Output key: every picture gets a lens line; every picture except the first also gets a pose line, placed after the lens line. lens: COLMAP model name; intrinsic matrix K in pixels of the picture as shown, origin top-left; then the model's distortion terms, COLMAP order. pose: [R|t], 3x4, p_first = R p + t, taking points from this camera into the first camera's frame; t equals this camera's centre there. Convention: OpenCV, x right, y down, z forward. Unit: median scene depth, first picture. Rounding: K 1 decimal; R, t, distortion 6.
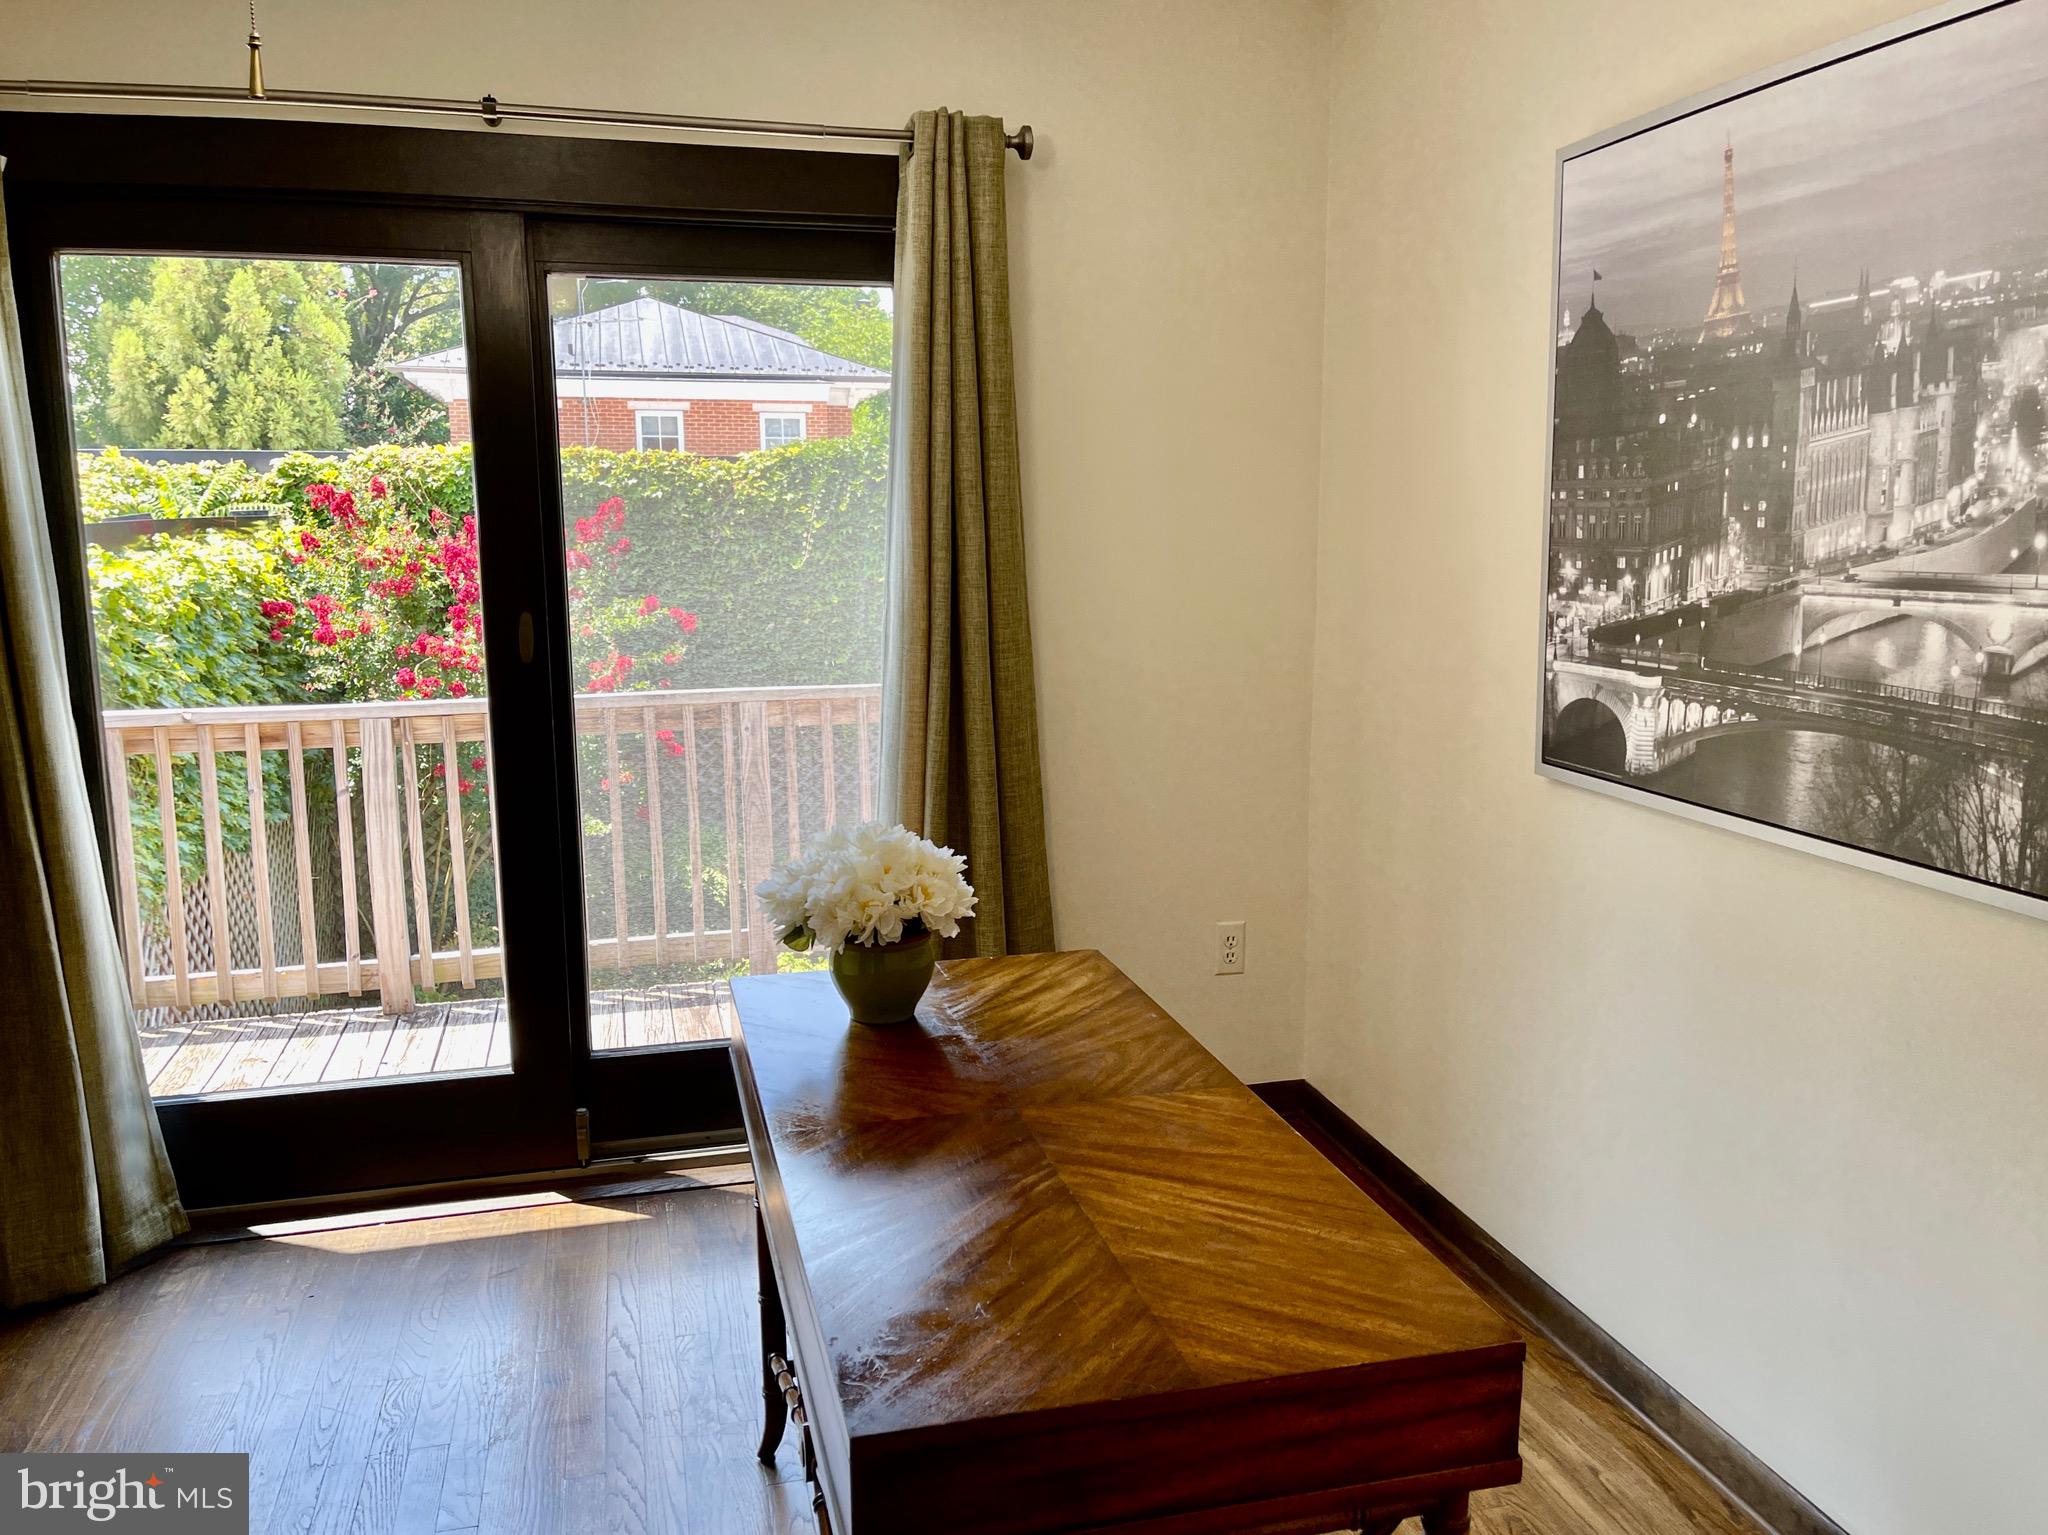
lens RADIAL K [[1541.2, 0, 1032.5], [0, 1541.2, 758.1], [0, 0, 1]] dist [0.025674, 0.003859]
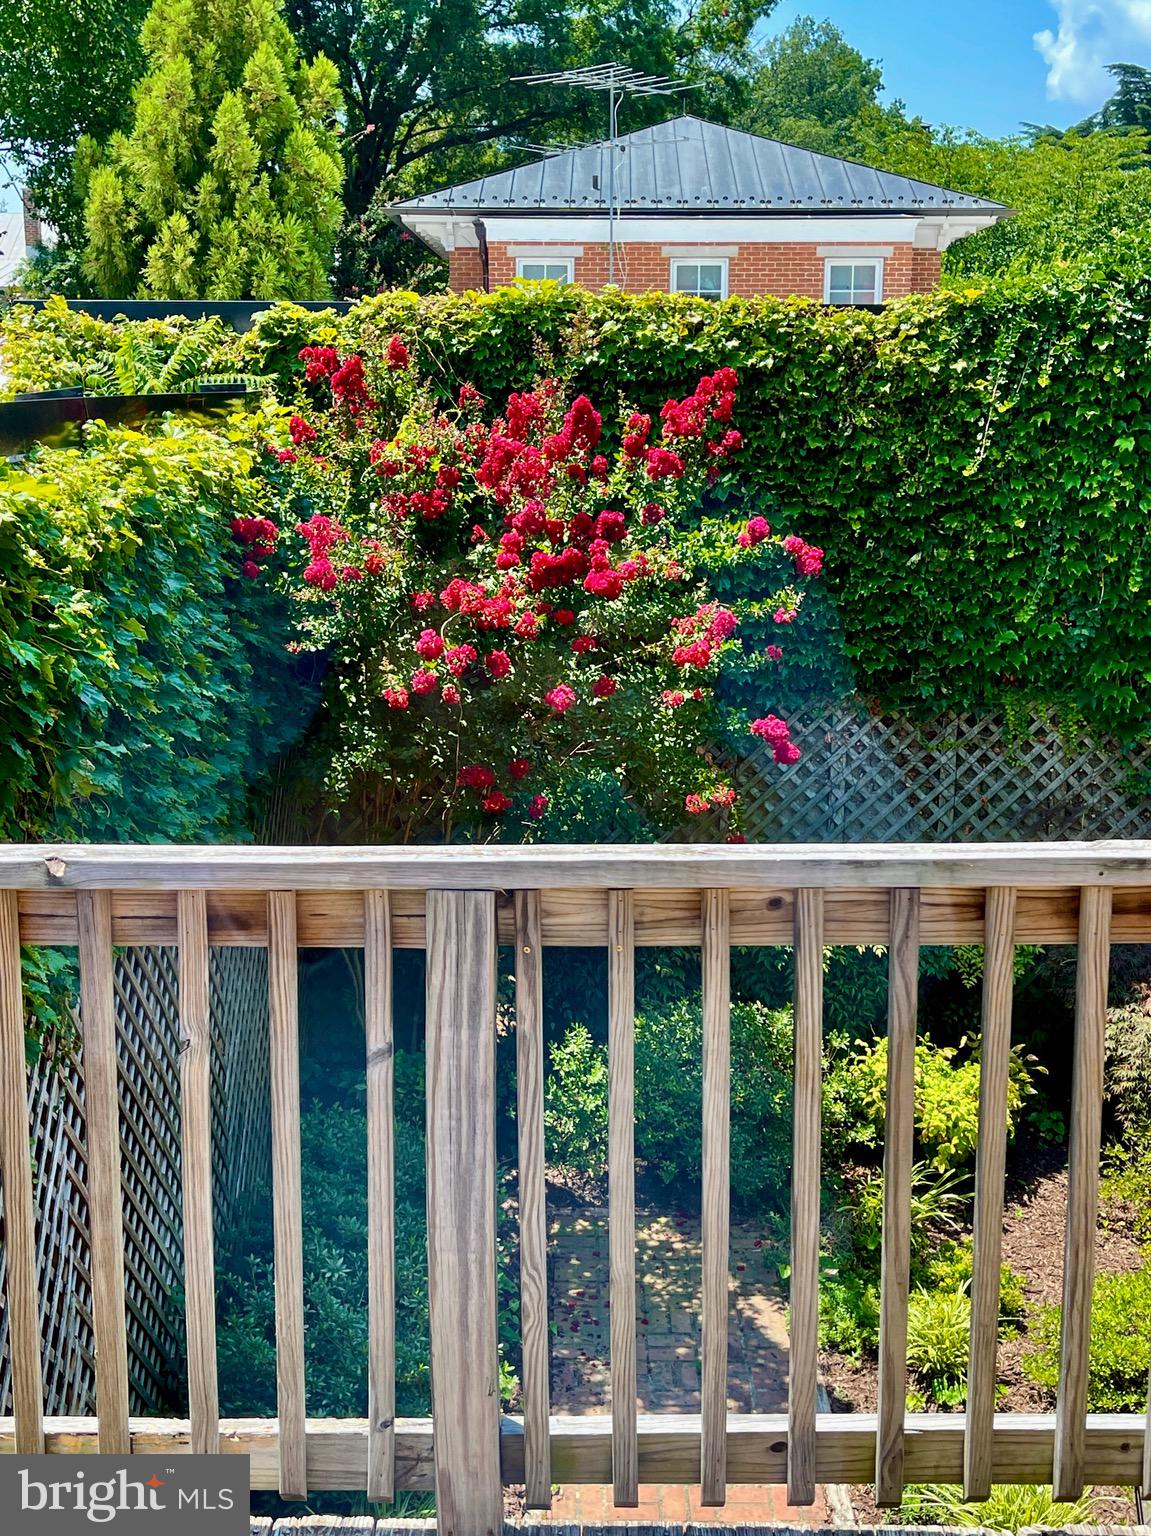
lens RADIAL K [[1884.0, 0, 575.5], [0, 1884.0, 768.0], [0, 0, 1]] dist [0.165736, -0.651085]
pose [[0.959838, 0.060206, -0.274018, -0.086277], [-0.049390, 0.997710, 0.046207, -0.027848], [0.276172, -0.030817, 0.960614, 0.174785]]
